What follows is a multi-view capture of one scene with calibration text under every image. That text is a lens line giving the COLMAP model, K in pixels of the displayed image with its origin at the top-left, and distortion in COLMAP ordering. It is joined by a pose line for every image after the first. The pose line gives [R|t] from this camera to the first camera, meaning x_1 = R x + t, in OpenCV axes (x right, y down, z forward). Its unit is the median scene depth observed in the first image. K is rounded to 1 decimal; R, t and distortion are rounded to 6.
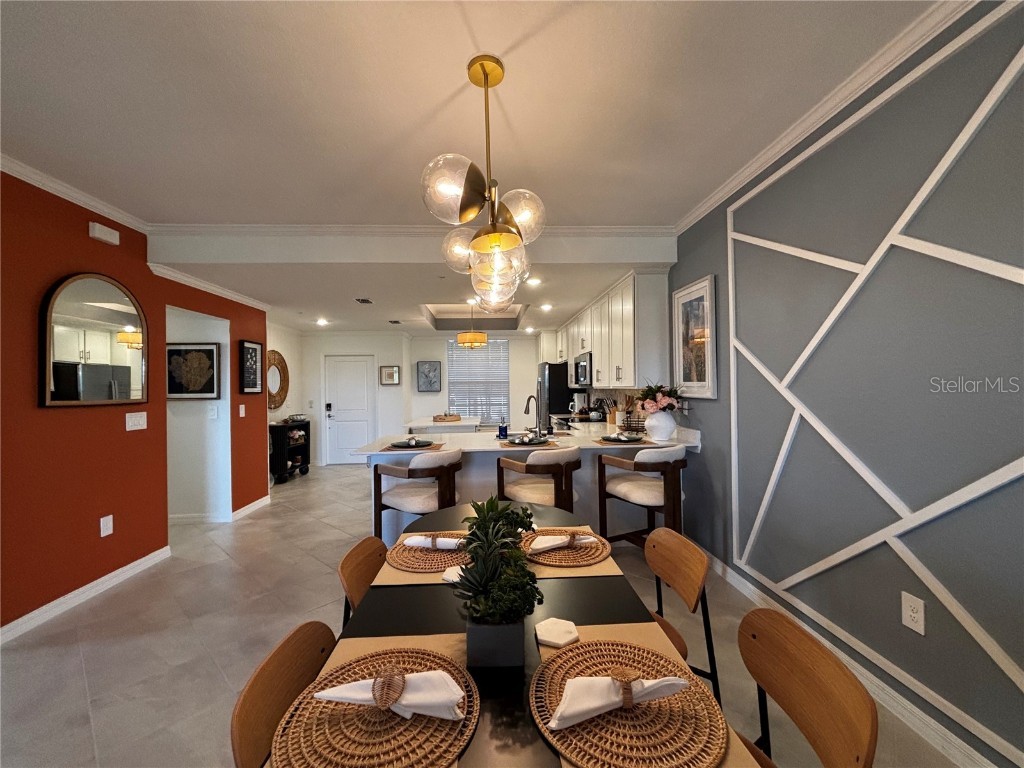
lens RADIAL K [[414.8, 0, 512.0], [0, 414.8, 384.0], [0, 0, 1]] dist [0.006681, -0.004821]
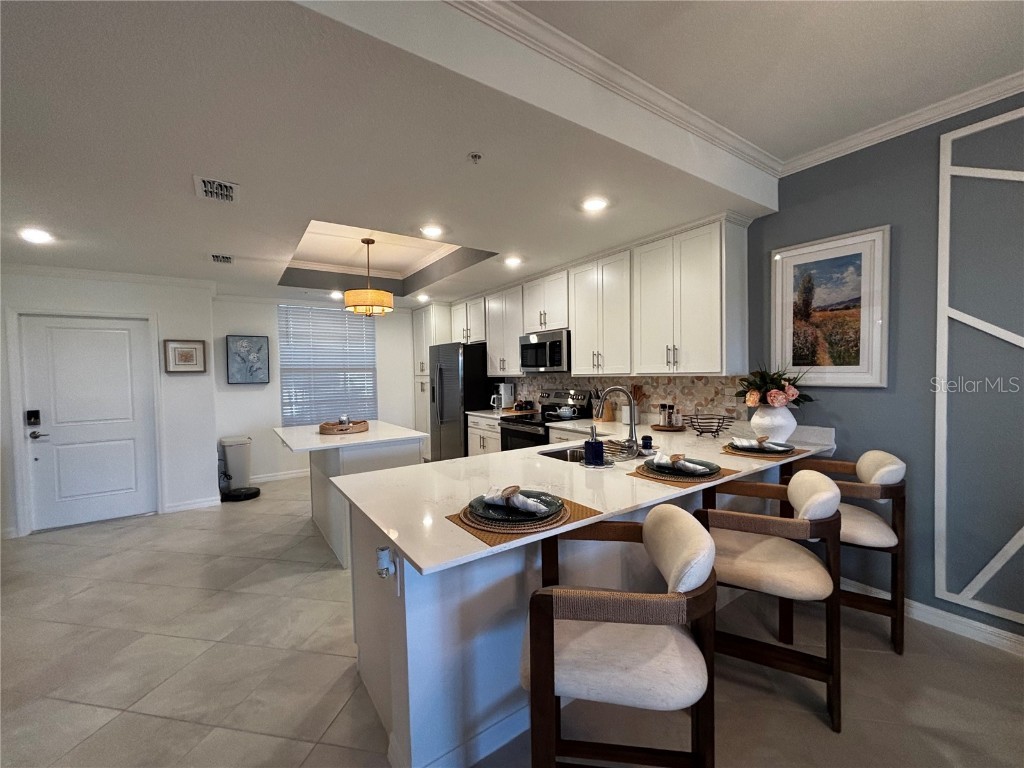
lens RADIAL K [[414.8, 0, 512.0], [0, 414.8, 384.0], [0, 0, 1]] dist [0.006681, -0.004821]
pose [[0.858456, -0.014830, 0.512673, -0.321925], [0.001758, 0.999661, 0.025973, 0.004822], [-0.512884, -0.021396, 0.858191, 0.440391]]
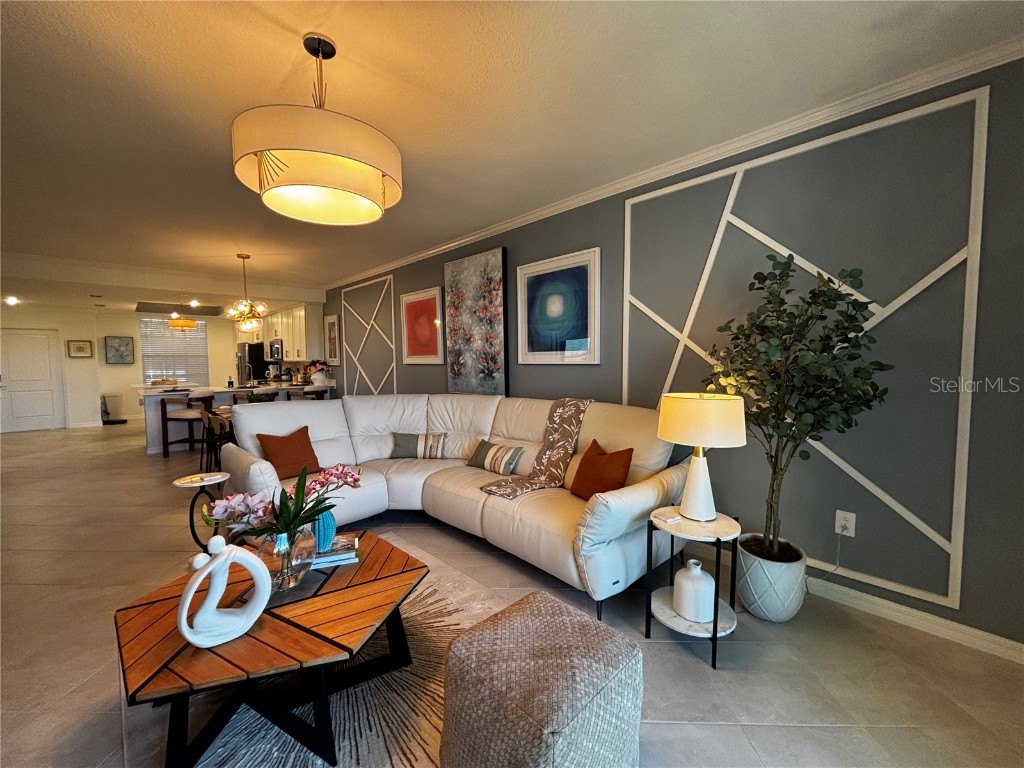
lens RADIAL K [[414.8, 0, 512.0], [0, 414.8, 384.0], [0, 0, 1]] dist [0.006681, -0.004821]
pose [[0.767443, -0.029707, 0.640429, -0.192603], [-0.009504, 0.998289, 0.057696, -0.003858], [-0.641047, -0.050365, 0.765847, -0.975289]]
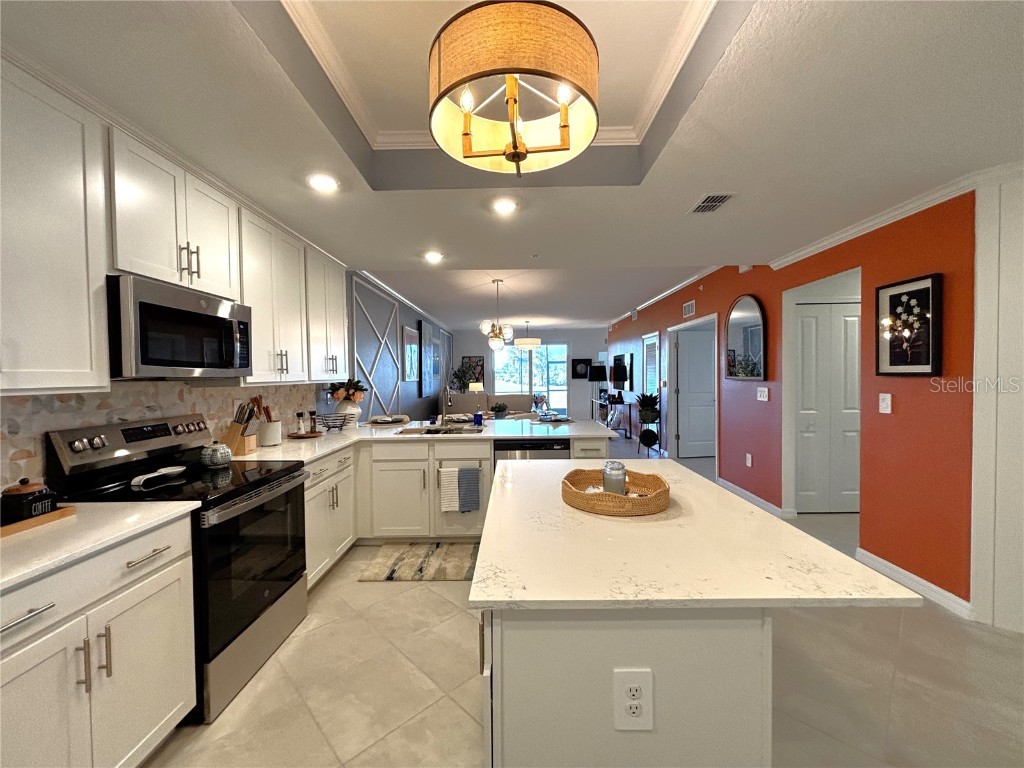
lens RADIAL K [[414.8, 0, 512.0], [0, 414.8, 384.0], [0, 0, 1]] dist [0.006681, -0.004821]
pose [[-0.997333, 0.027841, 0.067460, -0.138724], [0.028807, 0.999495, 0.013388, 0.011665], [-0.067053, 0.015296, -0.997632, 1.582569]]
